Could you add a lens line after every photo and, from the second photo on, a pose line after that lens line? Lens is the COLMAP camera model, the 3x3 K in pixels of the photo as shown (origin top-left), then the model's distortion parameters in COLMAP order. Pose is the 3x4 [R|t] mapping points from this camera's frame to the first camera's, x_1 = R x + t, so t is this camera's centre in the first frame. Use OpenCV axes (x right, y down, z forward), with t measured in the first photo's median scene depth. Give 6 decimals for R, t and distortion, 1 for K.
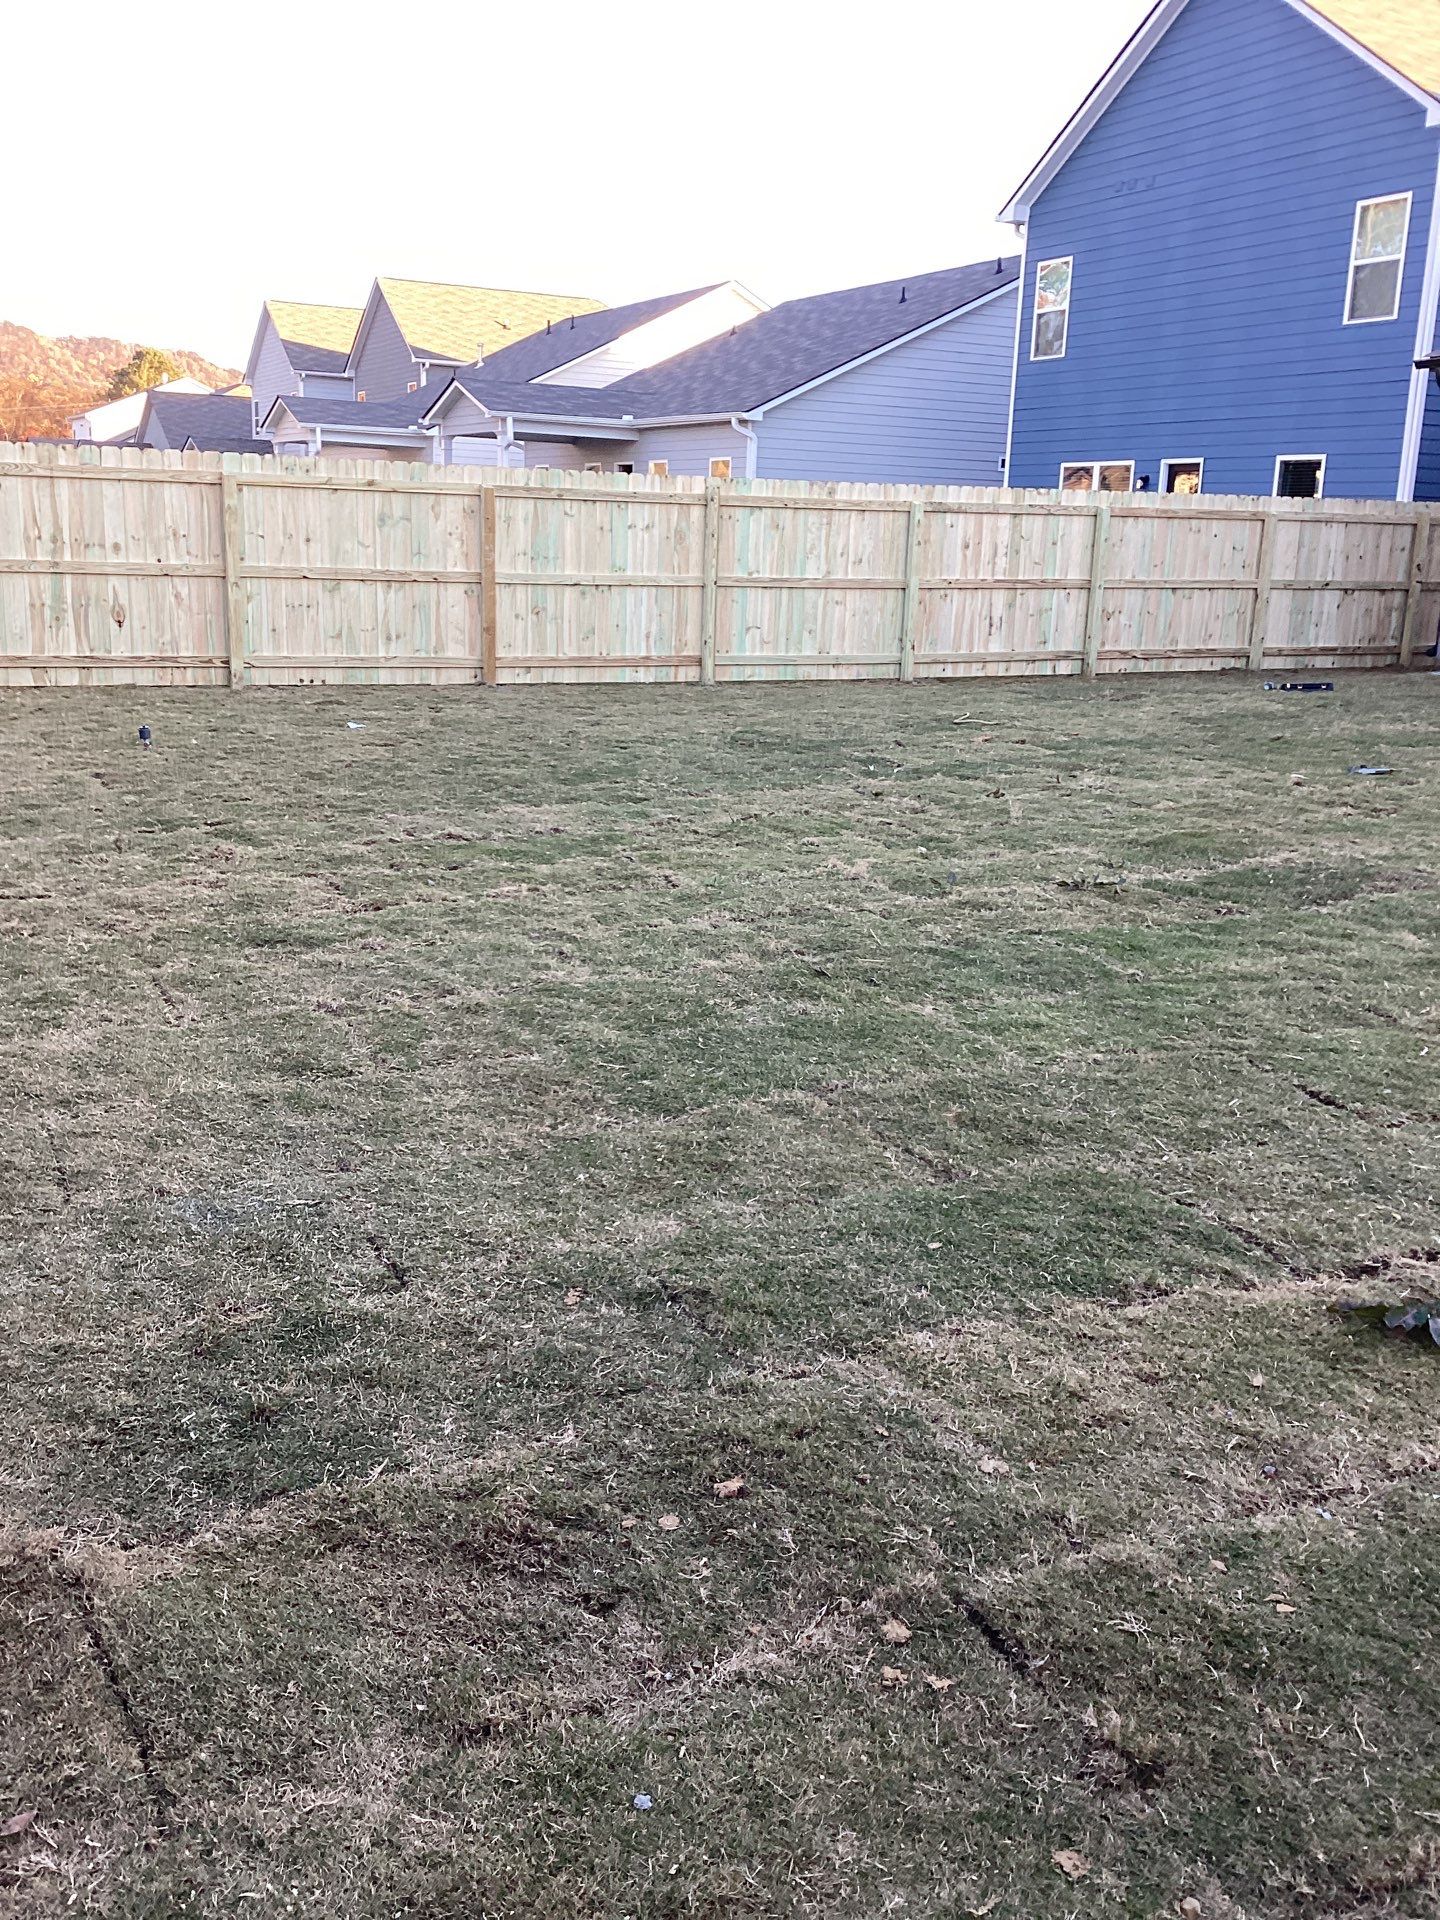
lens RADIAL K [[1720.6, 0, 711.6], [0, 1720.6, 964.7], [0, 0, 1]] dist [0.137504, -0.284205]
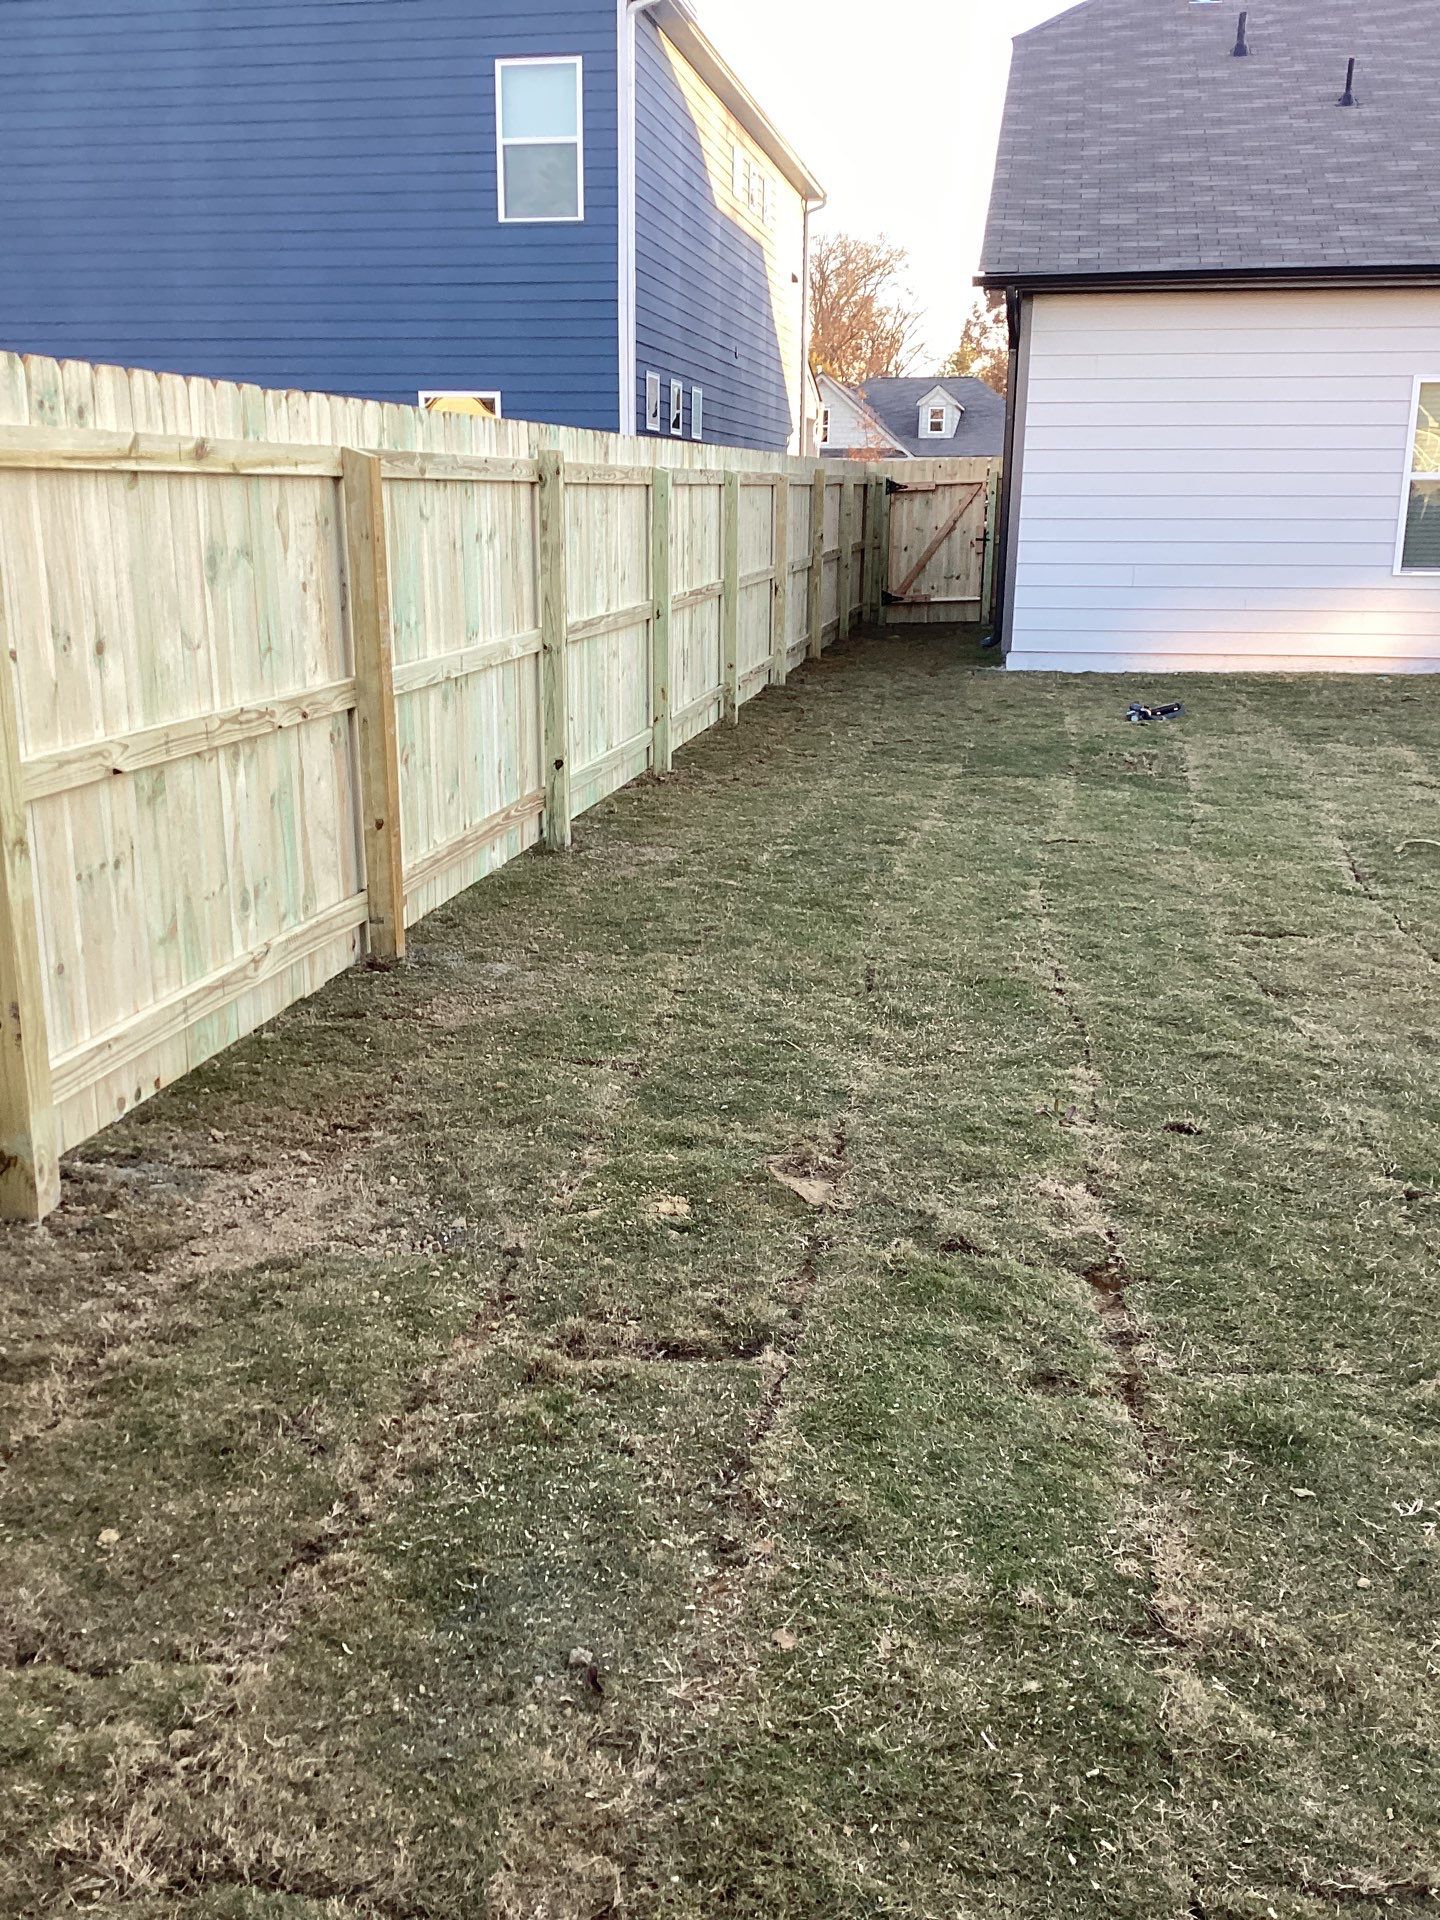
lens RADIAL K [[1718.2, 0, 720.0], [0, 1718.2, 960.0], [0, 0, 1]] dist [0.127346, -0.190099]
pose [[0.603914, -0.234832, 0.761670, -0.387888], [0.209035, 0.968827, 0.132961, -0.200402], [-0.769150, 0.078918, 0.634177, 0.702038]]
